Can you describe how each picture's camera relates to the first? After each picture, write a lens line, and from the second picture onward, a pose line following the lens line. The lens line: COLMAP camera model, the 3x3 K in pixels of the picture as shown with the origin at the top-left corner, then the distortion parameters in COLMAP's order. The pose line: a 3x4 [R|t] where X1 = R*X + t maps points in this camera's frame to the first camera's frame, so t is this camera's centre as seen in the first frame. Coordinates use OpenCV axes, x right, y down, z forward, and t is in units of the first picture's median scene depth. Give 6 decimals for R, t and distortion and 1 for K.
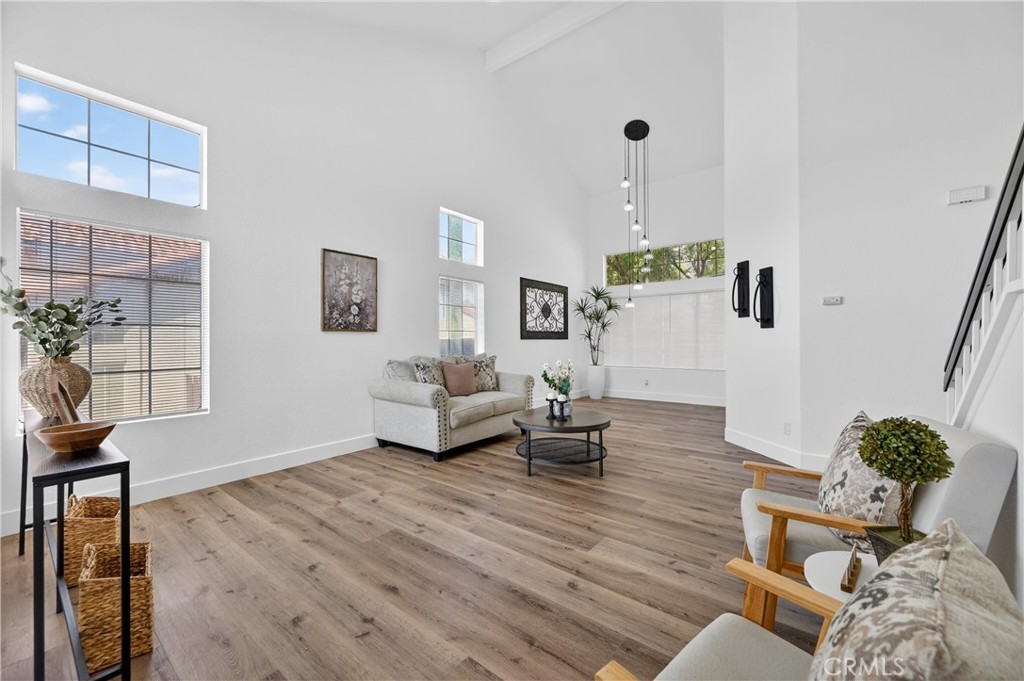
lens RADIAL K [[409.0, 0, 506.7], [0, 409.0, 339.8], [0, 0, 1]] dist [0.000339, 0.000021]
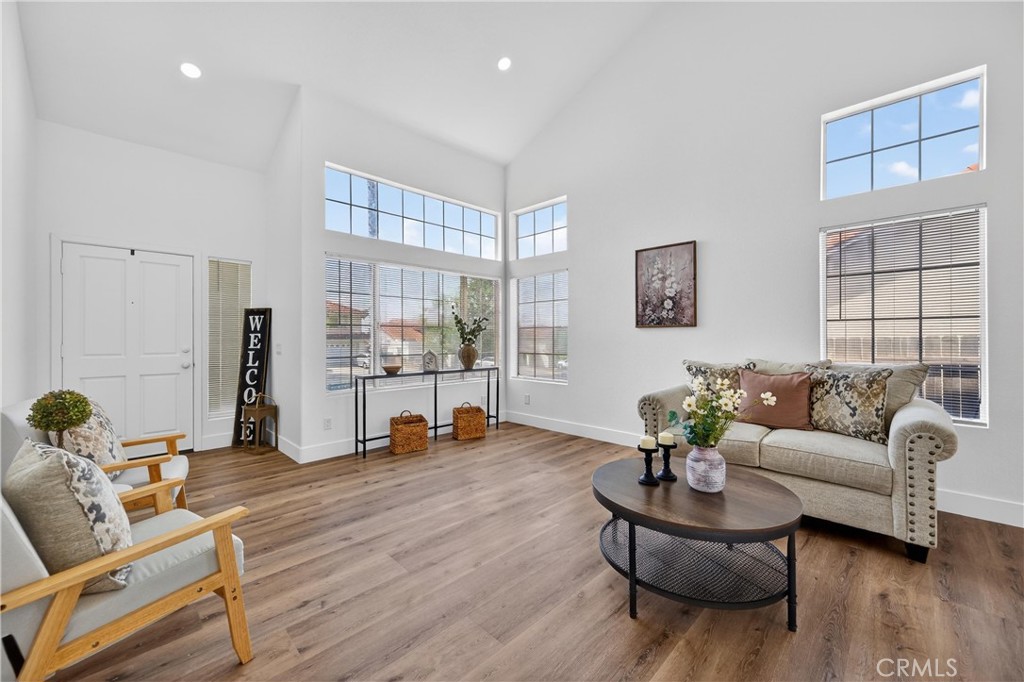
lens RADIAL K [[401.7, 0, 511.0], [0, 401.7, 336.6], [0, 0, 1]] dist [-0.000733, -0.000118]
pose [[-0.112695, 0.005525, -0.993614, 0.433472], [0.003785, 0.999980, 0.005131, -0.003145], [0.993622, -0.003182, -0.112714, 0.543589]]
